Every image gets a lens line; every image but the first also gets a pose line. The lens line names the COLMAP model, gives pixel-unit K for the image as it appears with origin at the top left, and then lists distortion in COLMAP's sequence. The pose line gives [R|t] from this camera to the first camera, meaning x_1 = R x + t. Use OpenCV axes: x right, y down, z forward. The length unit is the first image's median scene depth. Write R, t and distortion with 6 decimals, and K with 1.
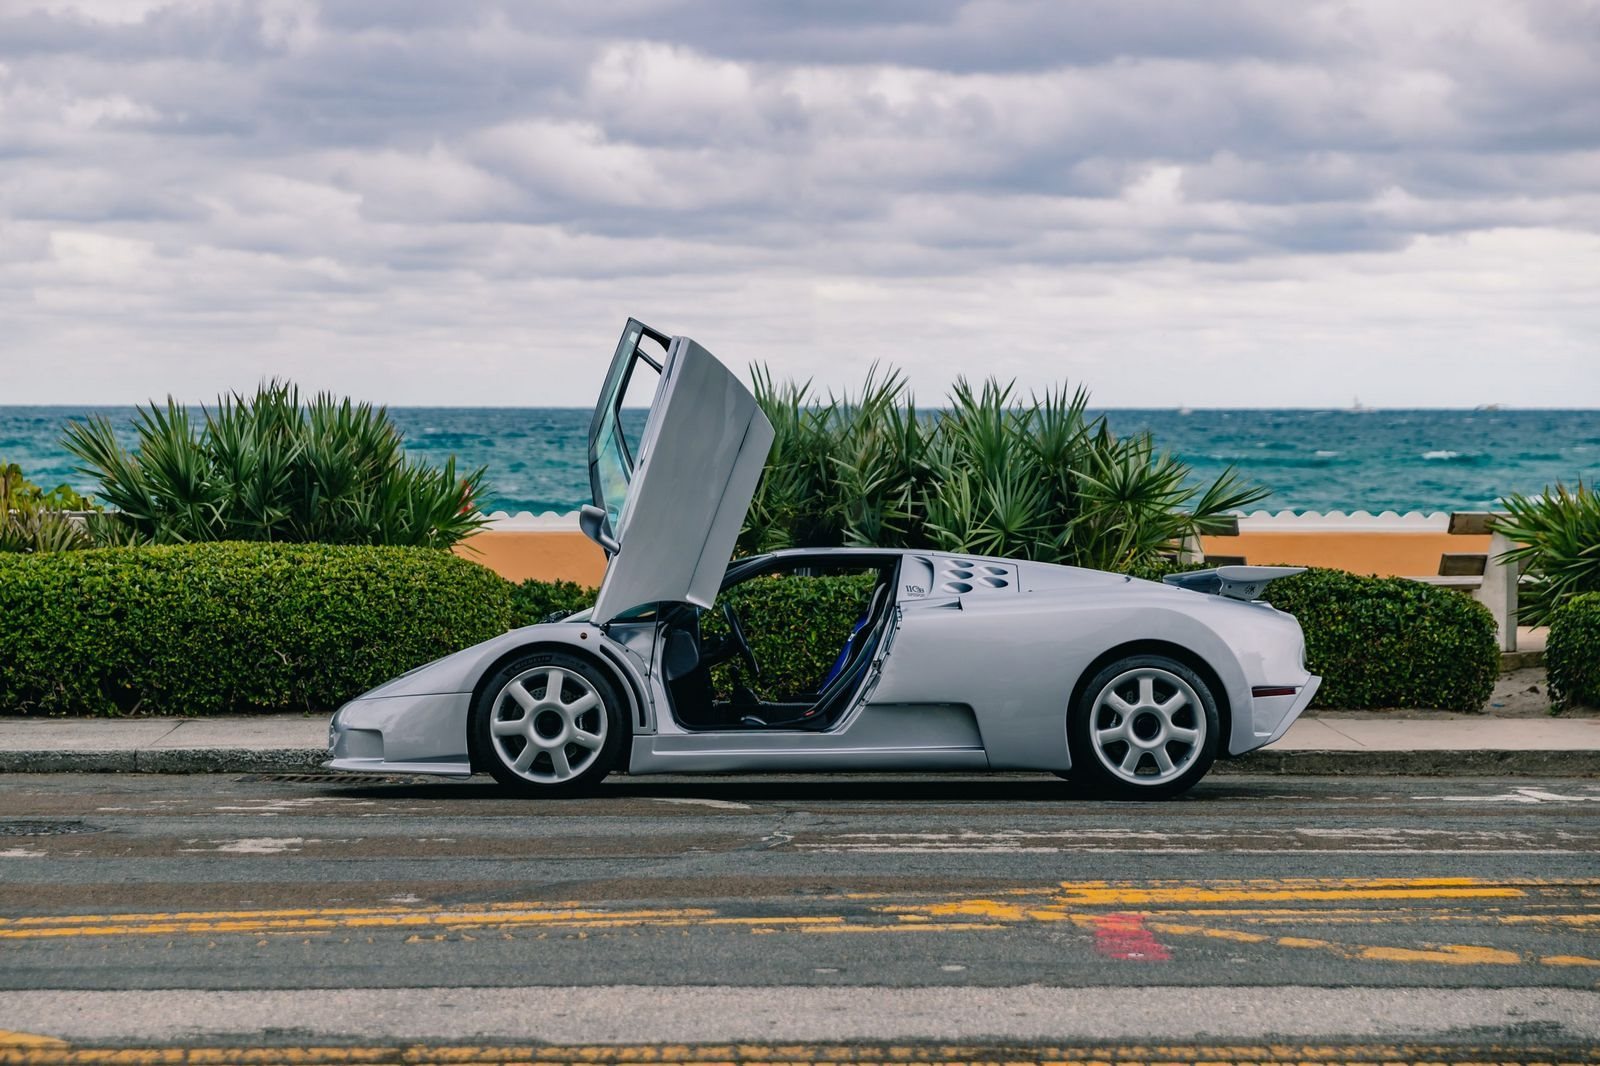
lens RADIAL K [[3610.8, 0, 733.7], [0, 3610.8, 535.6], [0, 0, 1]] dist [0.188854, -0.159943]
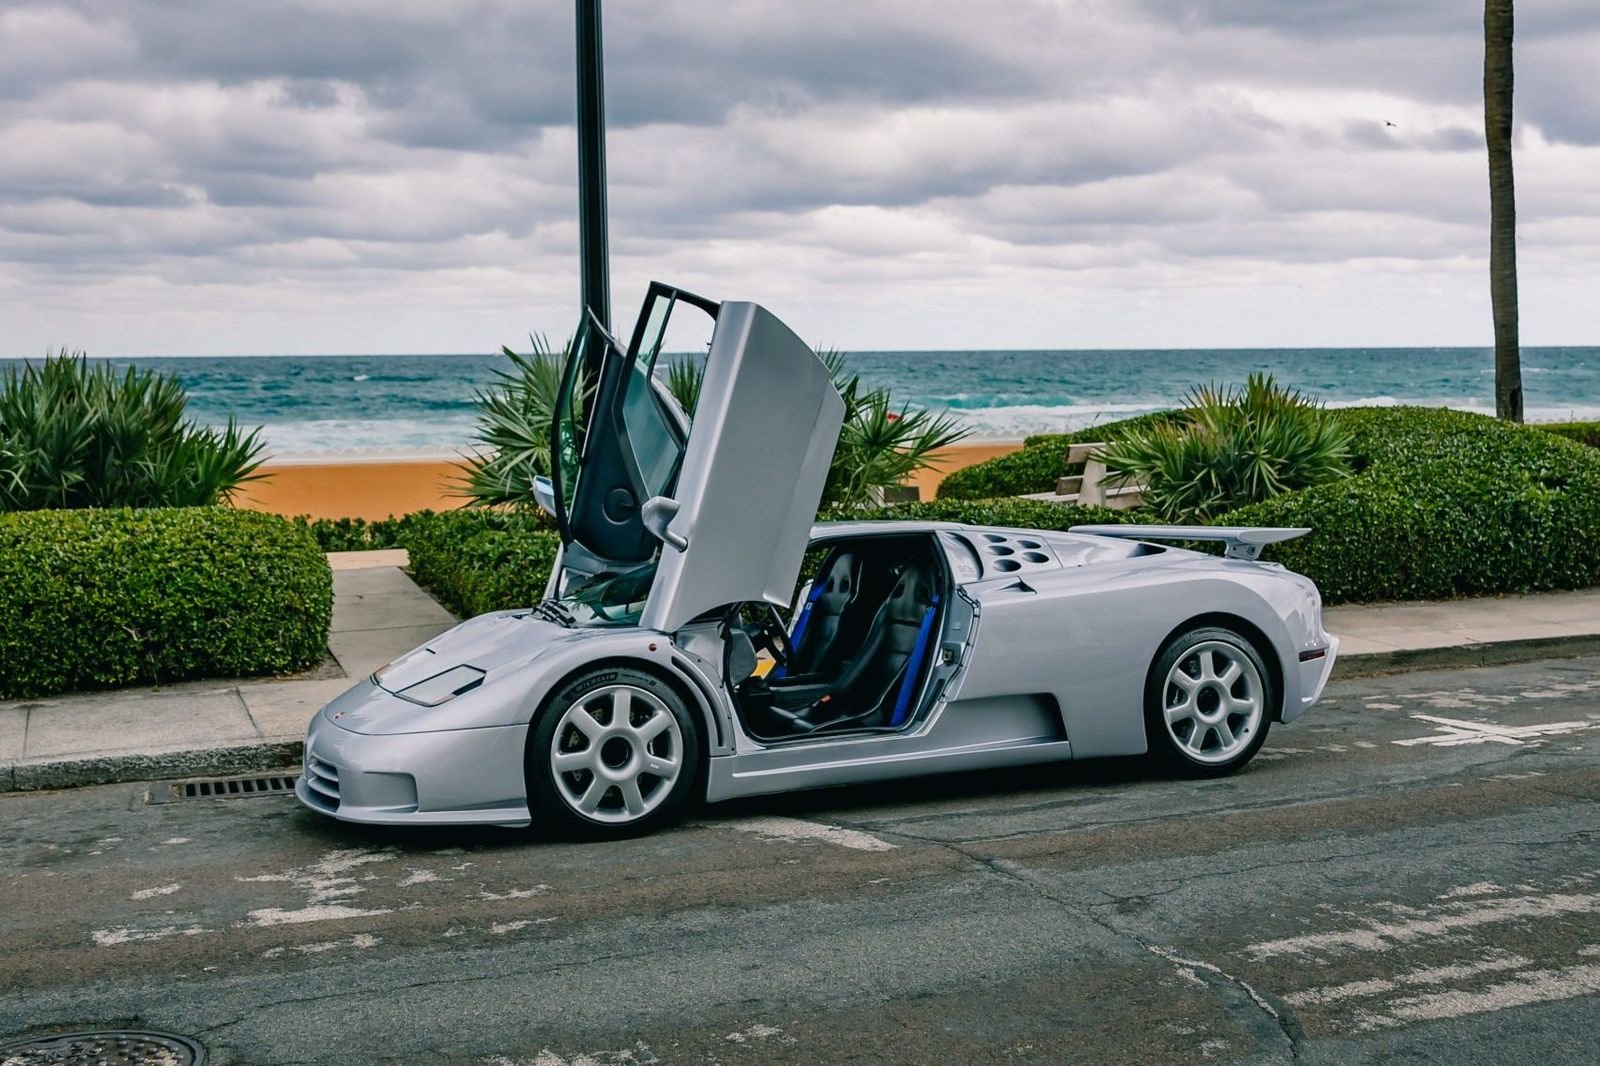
lens RADIAL K [[1816.9, 0, 797.7], [0, 1816.9, 446.6], [0, 0, 1]] dist [-0.038403, 0.013471]
pose [[0.925481, -0.026658, 0.377854, -0.151538], [0.020202, 0.999574, 0.021041, -0.025209], [-0.378254, -0.011840, 0.925626, 0.515959]]
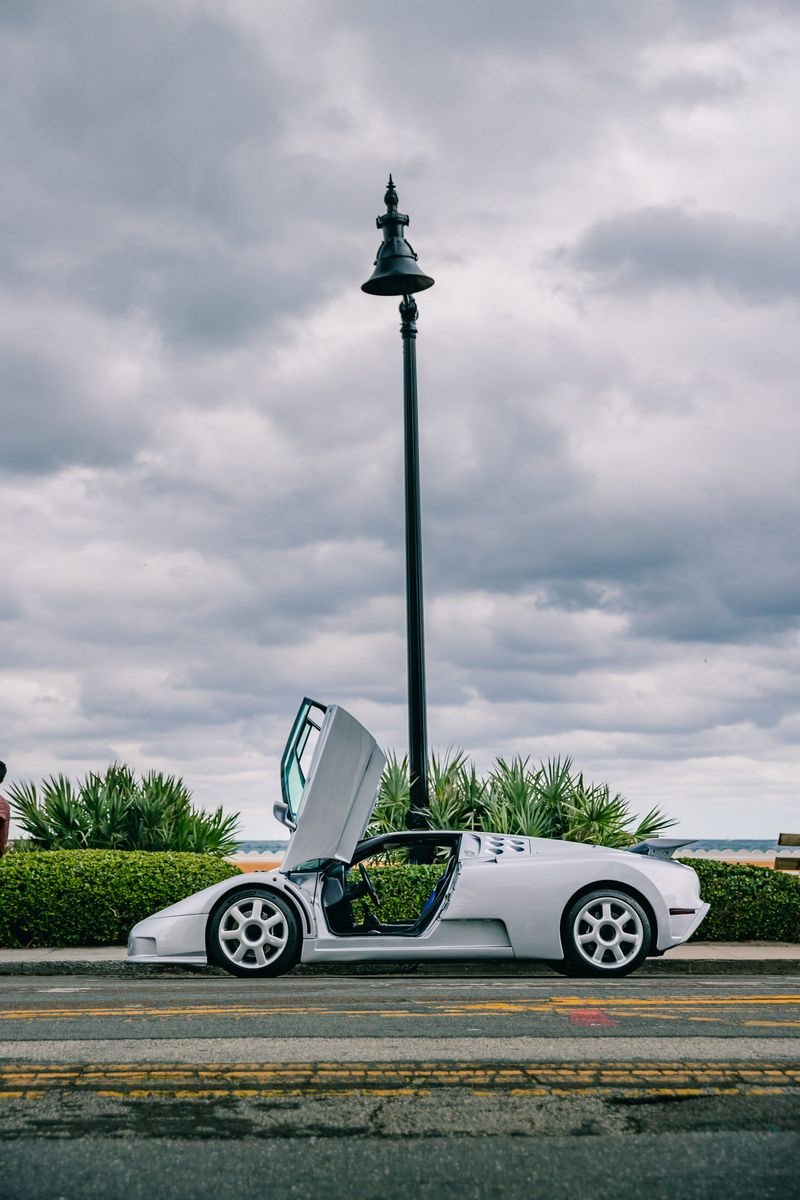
lens RADIAL K [[1795.7, 0, 374.2], [0, 1795.7, 567.3], [0, 0, 1]] dist [0.093455, -0.001489]
pose [[0.999830, -0.005808, -0.017482, 0.018500], [0.002313, 0.981067, -0.193653, 0.042271], [0.018276, 0.193579, 0.980914, 0.123485]]
